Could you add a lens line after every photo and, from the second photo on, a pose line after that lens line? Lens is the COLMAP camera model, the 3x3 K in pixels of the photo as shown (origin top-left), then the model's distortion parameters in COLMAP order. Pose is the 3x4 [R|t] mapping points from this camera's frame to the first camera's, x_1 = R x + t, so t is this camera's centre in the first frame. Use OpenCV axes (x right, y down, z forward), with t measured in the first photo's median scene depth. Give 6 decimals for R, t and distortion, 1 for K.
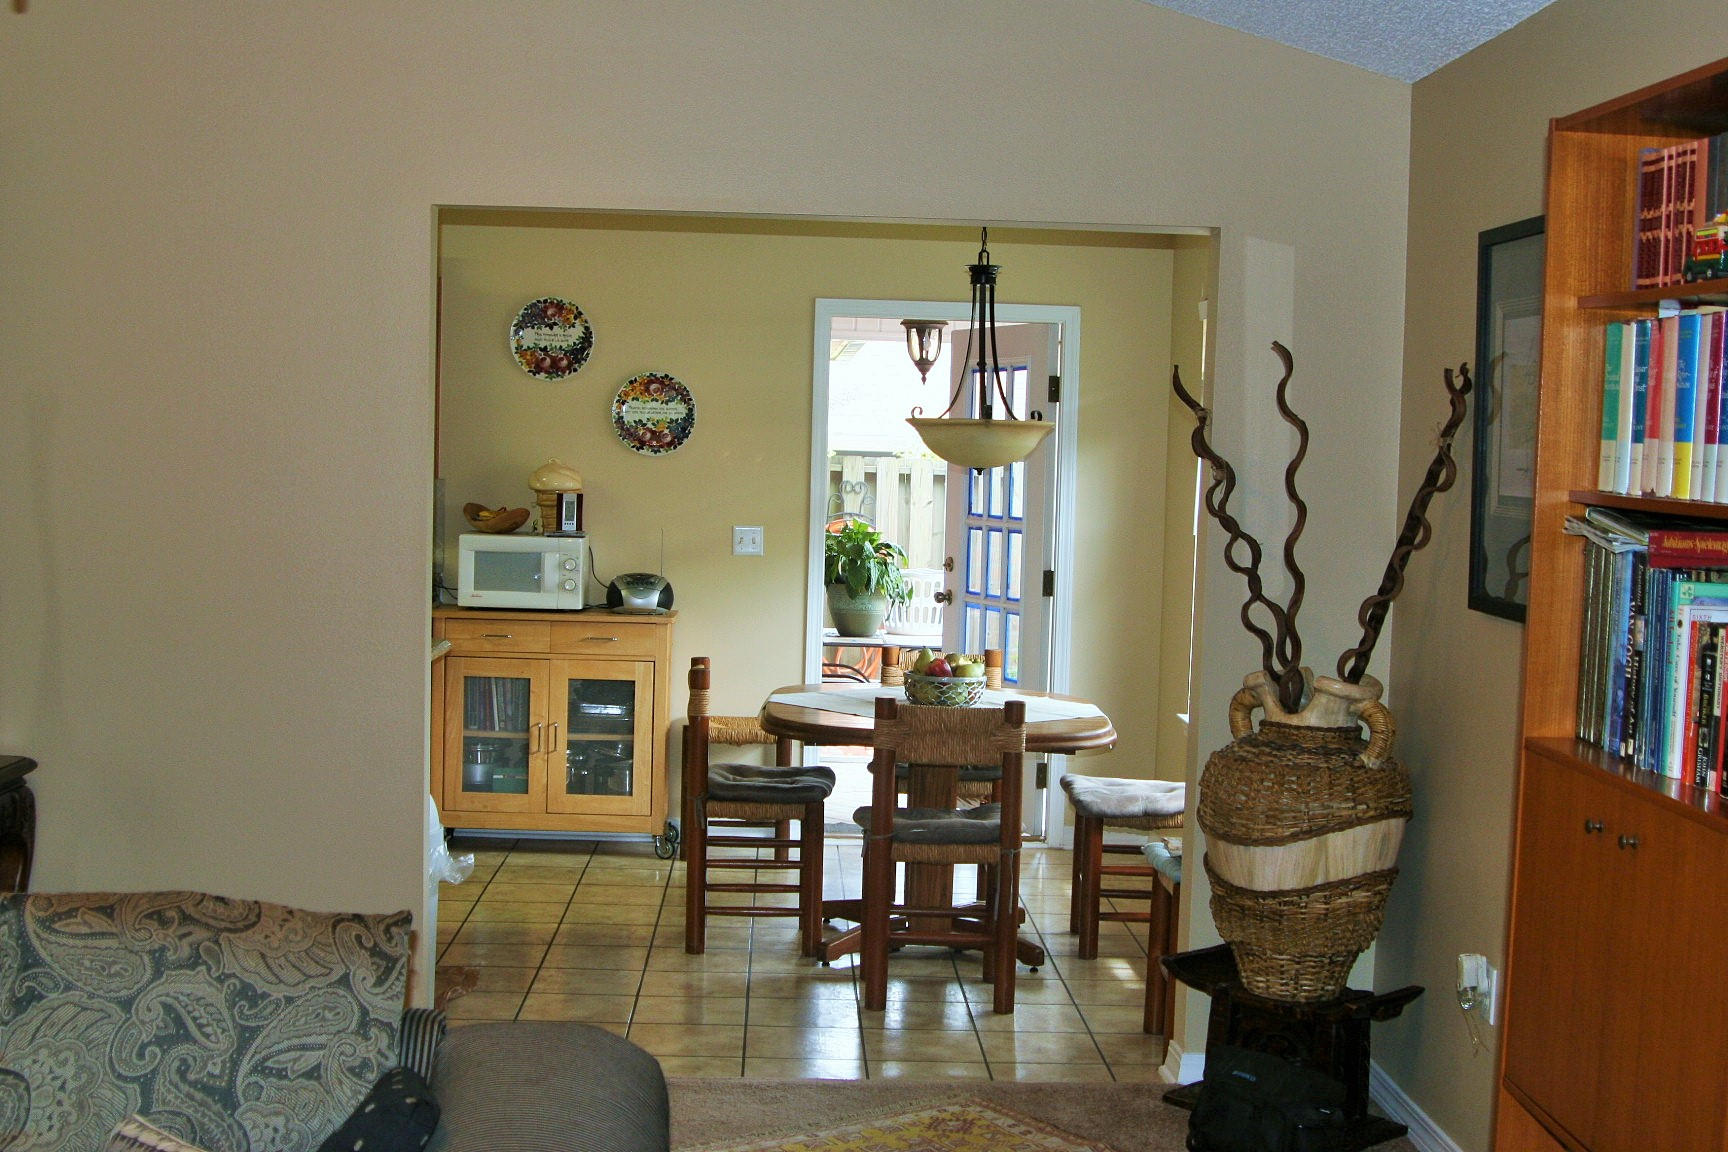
lens RADIAL K [[2258.4, 0, 870.8], [0, 2258.4, 616.5], [0, 0, 1]] dist [-0.124500, 0.000000]
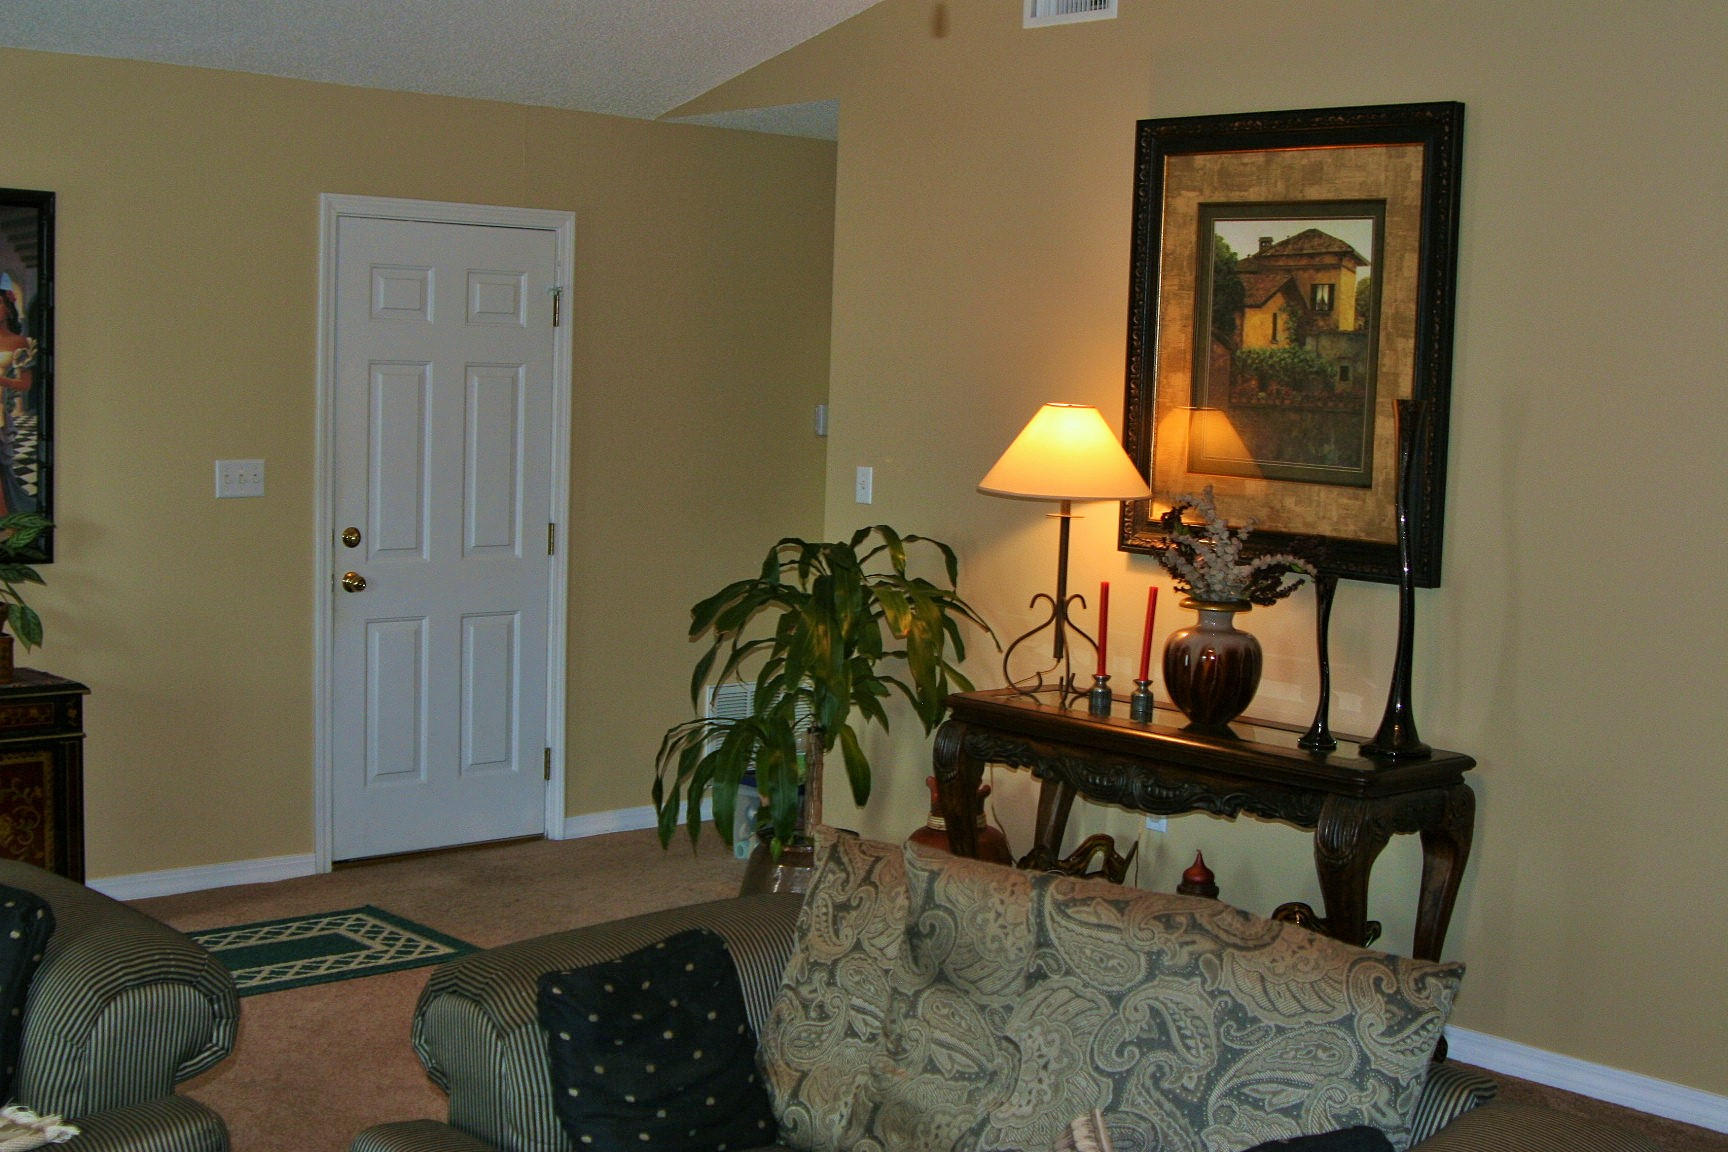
lens RADIAL K [[2258.4, 0, 856.2], [0, 2258.4, 570.9], [0, 0, 1]] dist [-0.124500, 0.000000]
pose [[0.634570, 0.060768, -0.770472, 0.351568], [-0.072489, 0.997189, 0.018947, -0.029638], [0.769458, 0.043827, 0.637192, 0.239538]]
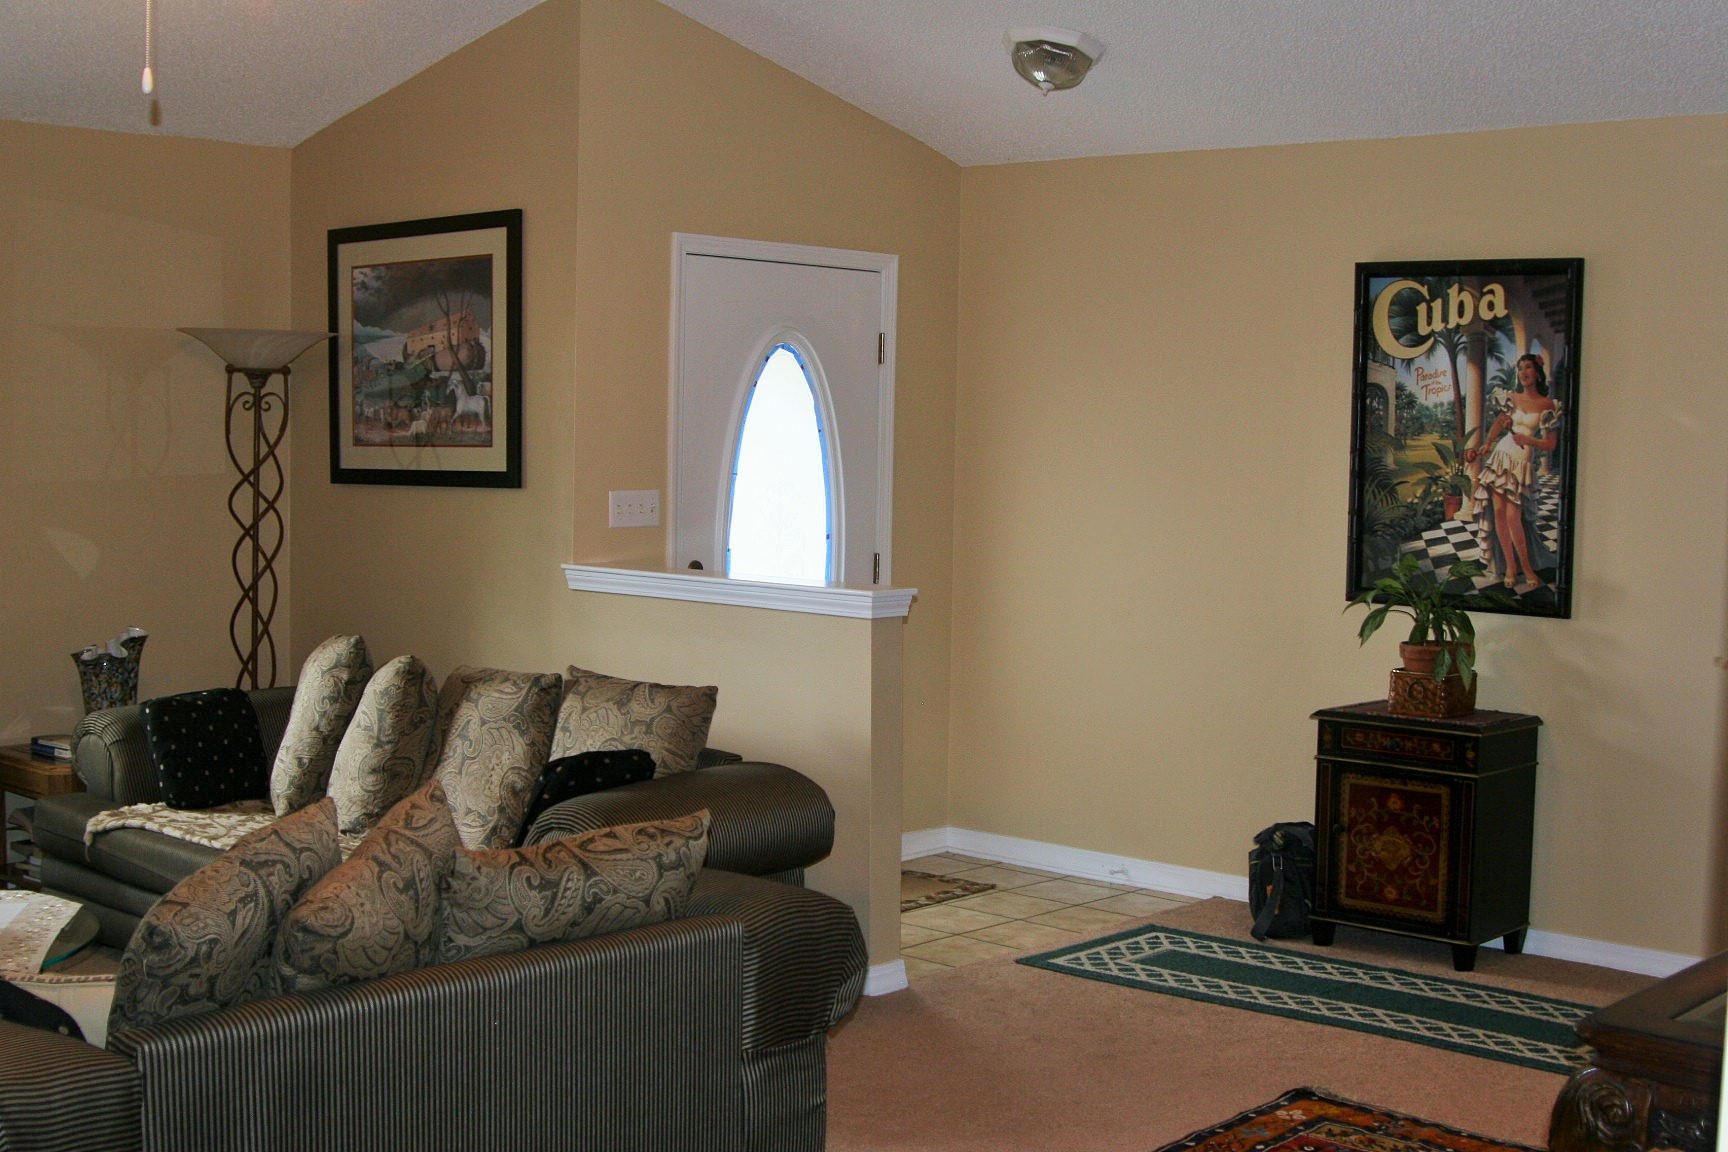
lens RADIAL K [[2258.4, 0, 858.8], [0, 2258.4, 588.7], [0, 0, 1]] dist [-0.124500, 0.000000]
pose [[-0.701889, 0.017656, -0.712068, 0.274869], [-0.089761, 0.989531, 0.113014, -0.151865], [0.706608, 0.143239, -0.692956, 1.973519]]
